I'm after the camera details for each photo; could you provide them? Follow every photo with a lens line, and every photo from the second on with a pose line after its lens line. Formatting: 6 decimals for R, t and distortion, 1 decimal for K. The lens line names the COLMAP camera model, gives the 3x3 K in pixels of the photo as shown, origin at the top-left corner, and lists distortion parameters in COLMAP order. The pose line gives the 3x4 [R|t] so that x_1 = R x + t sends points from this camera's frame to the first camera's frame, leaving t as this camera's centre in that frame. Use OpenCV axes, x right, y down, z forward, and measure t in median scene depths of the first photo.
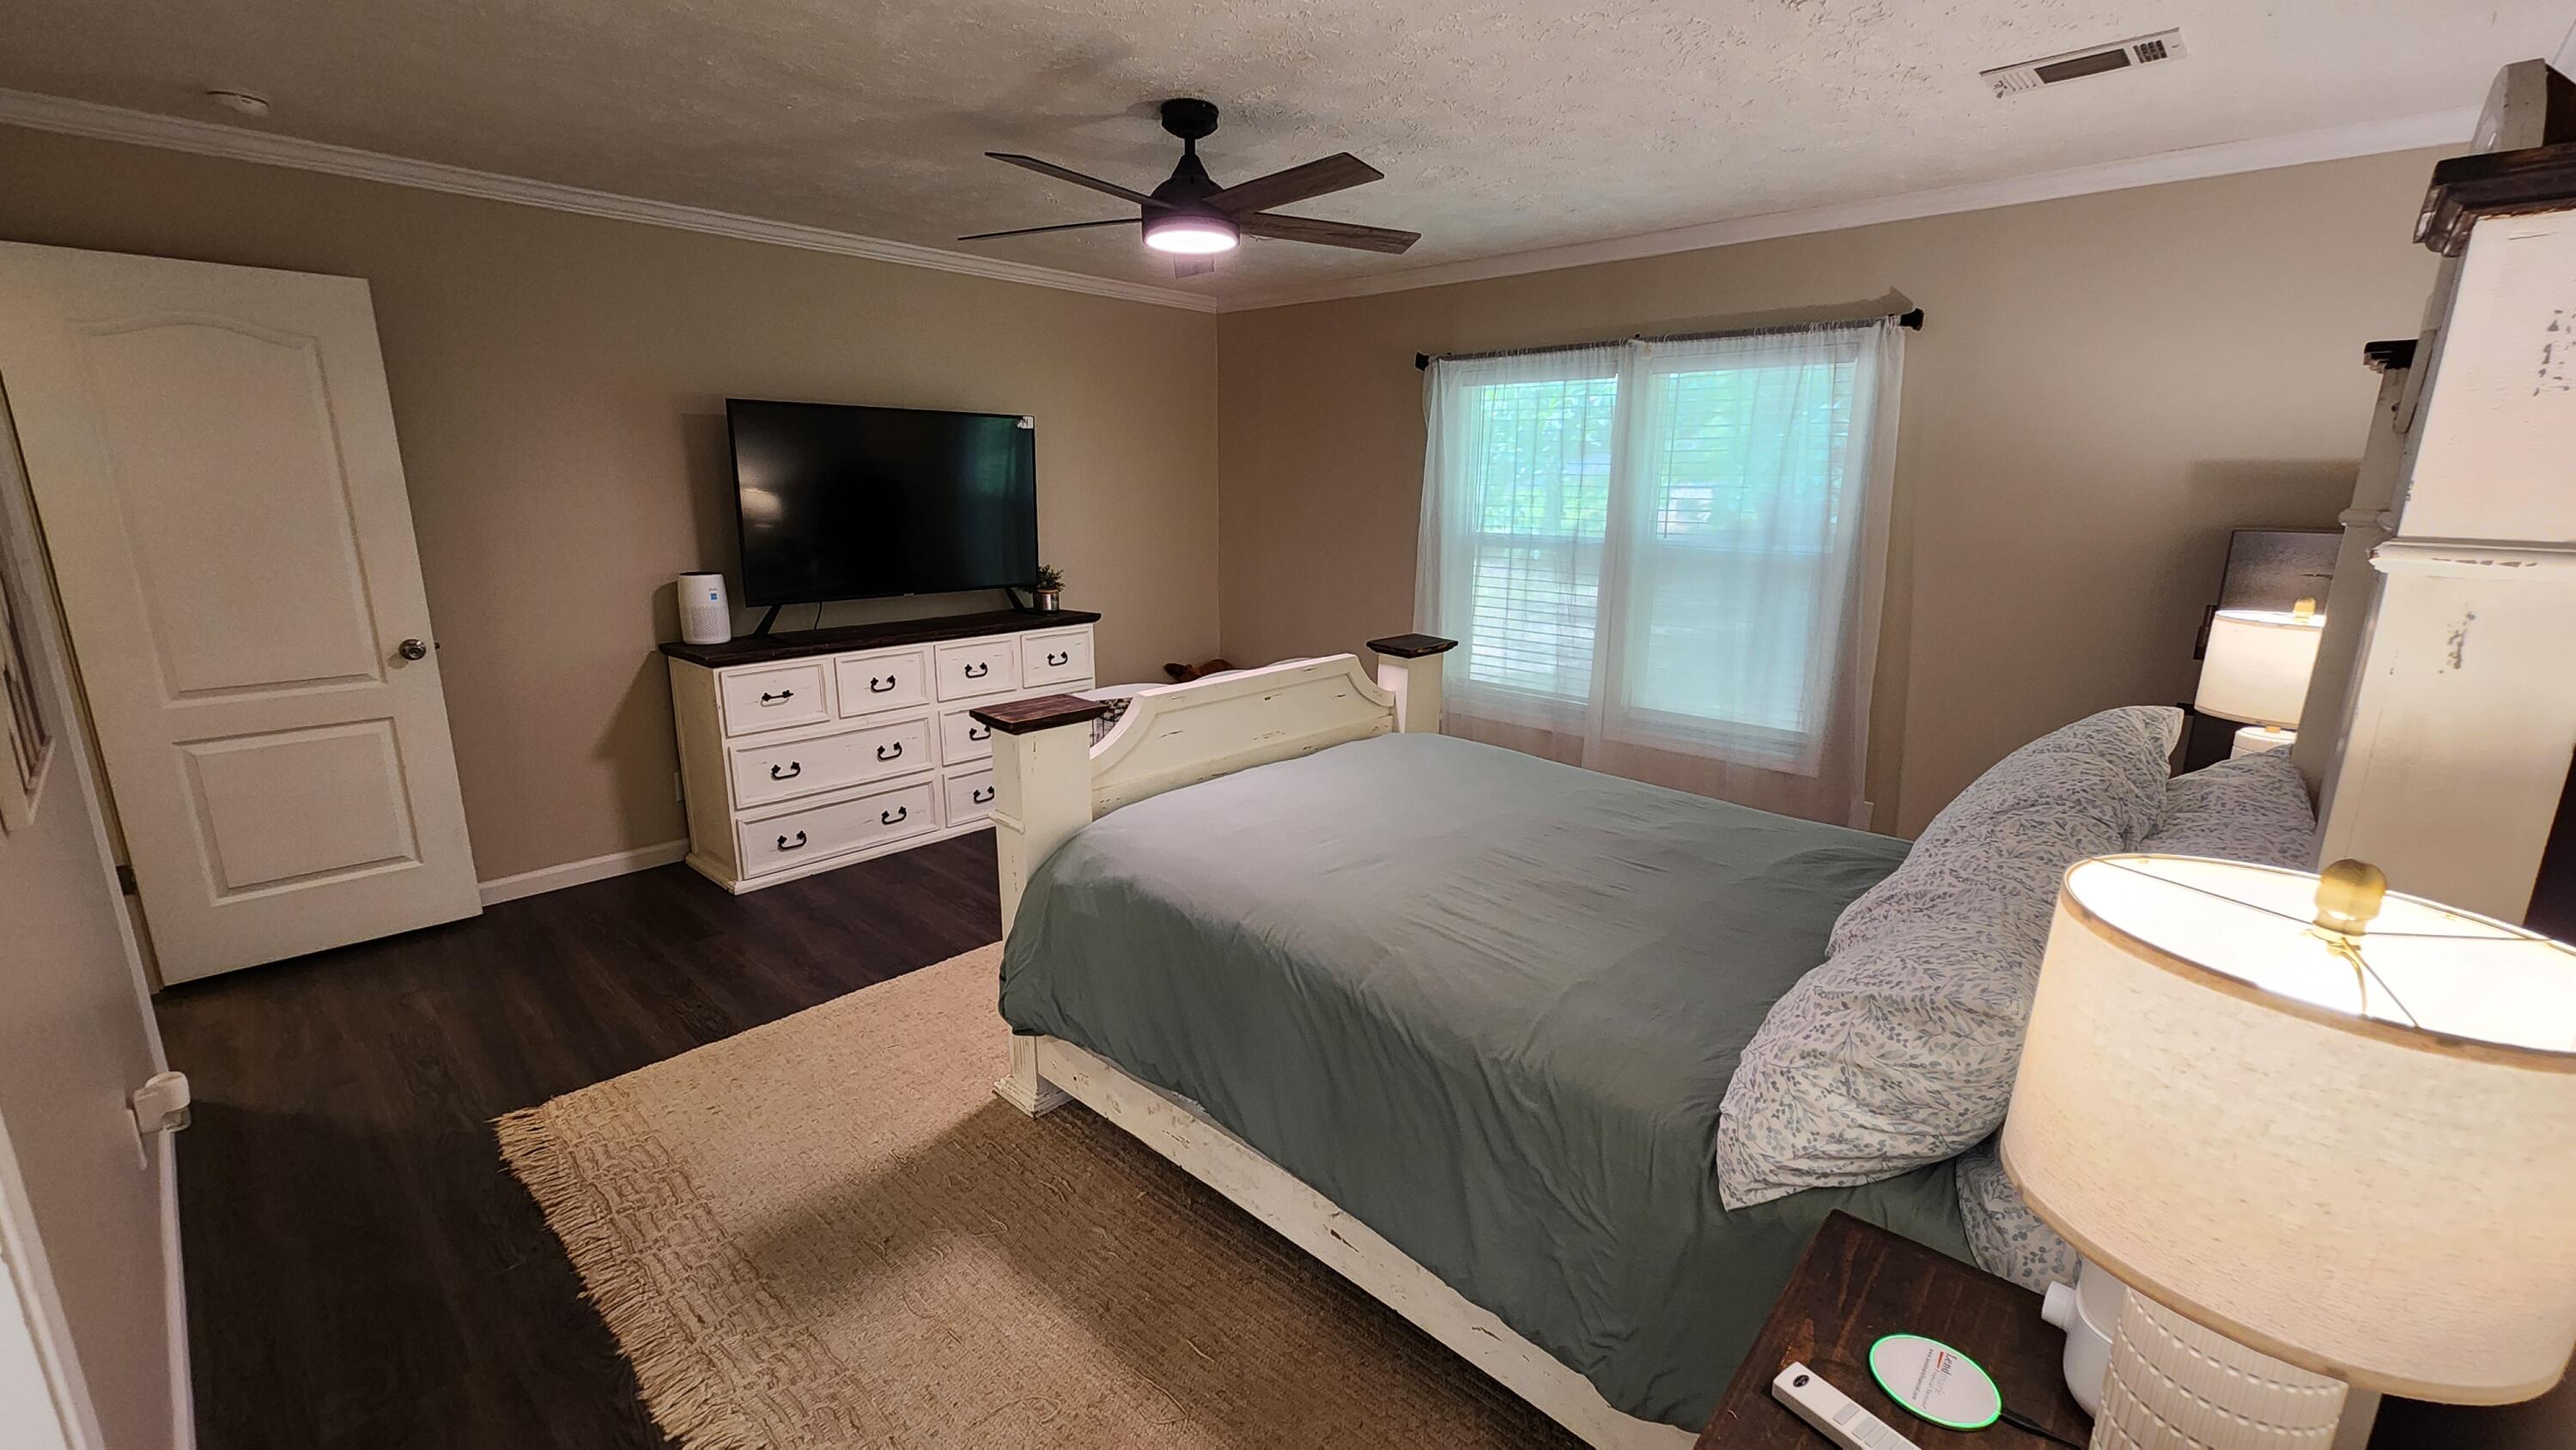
lens RADIAL K [[1062.6, 0, 1282.7], [0, 1062.6, 732.4], [0, 0, 1]] dist [-0.002320, 0.000019]
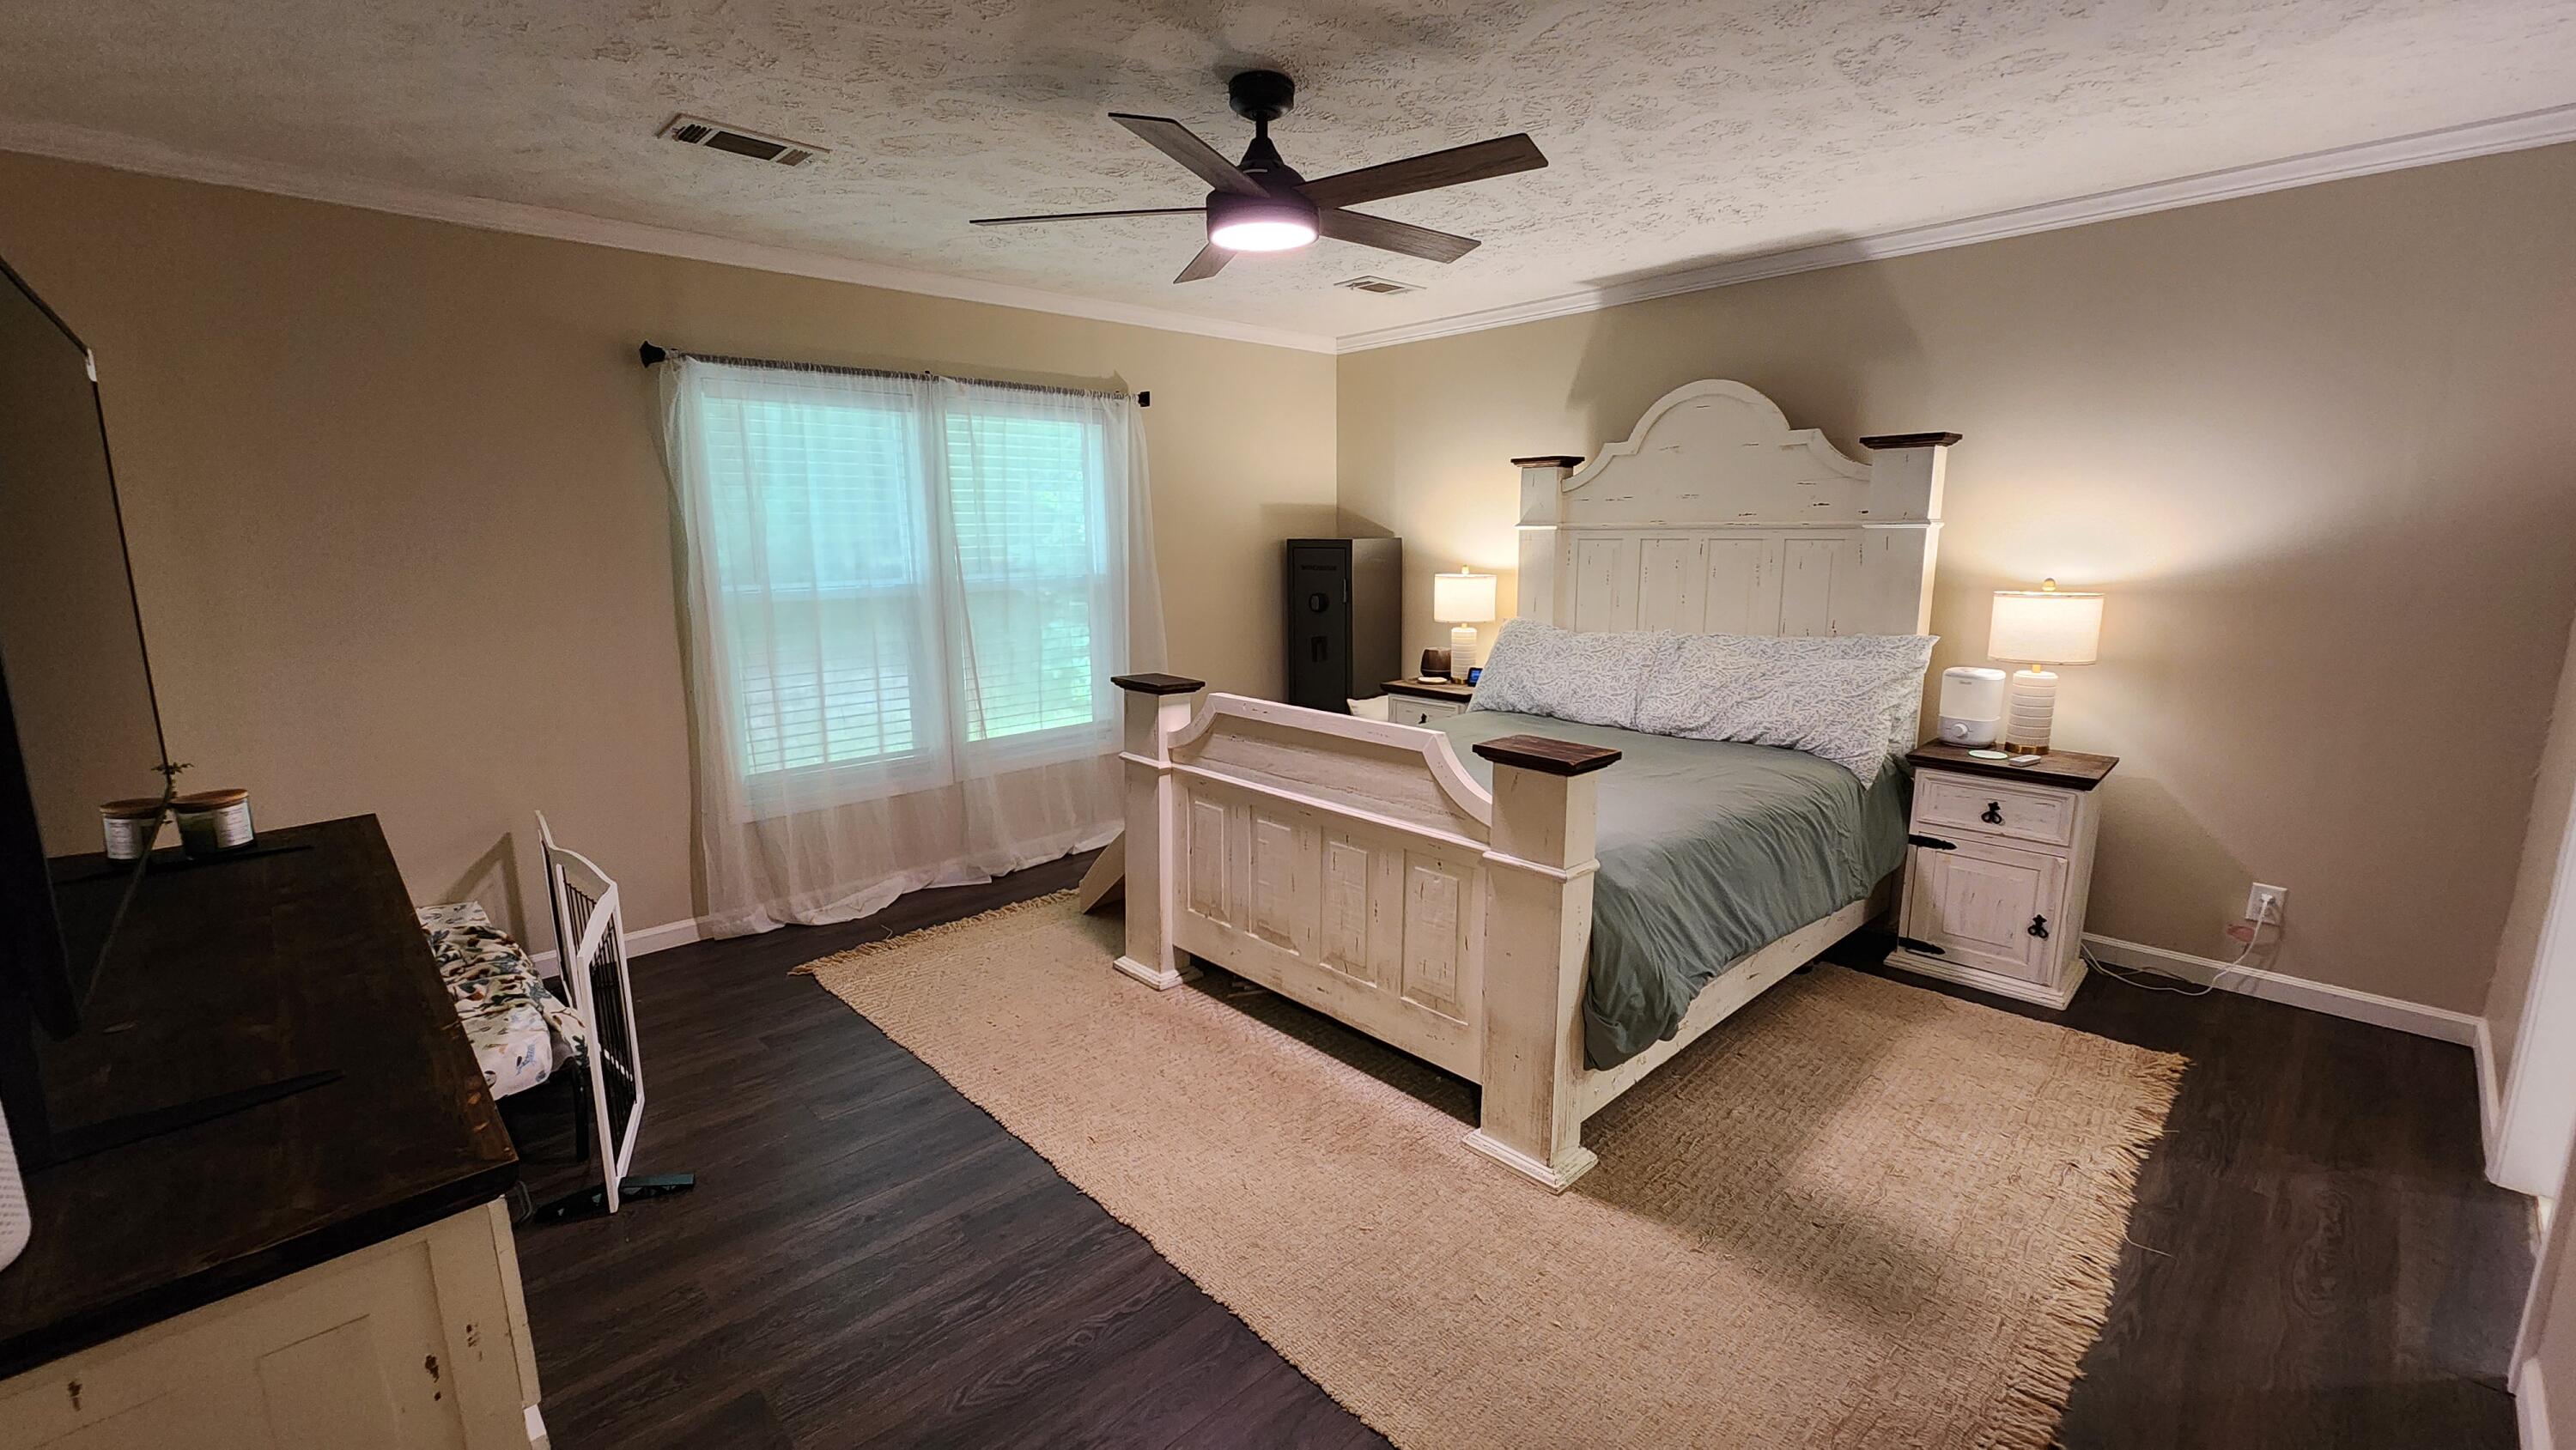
lens RADIAL K [[1056.3, 0, 1271.5], [0, 1056.3, 736.8], [0, 0, 1]] dist [-0.002770, -0.000054]
pose [[0.053393, -0.201416, 0.978049, -0.770402], [0.242637, 0.952710, 0.182952, -0.175686], [-0.968647, 0.227542, 0.099739, 0.766579]]
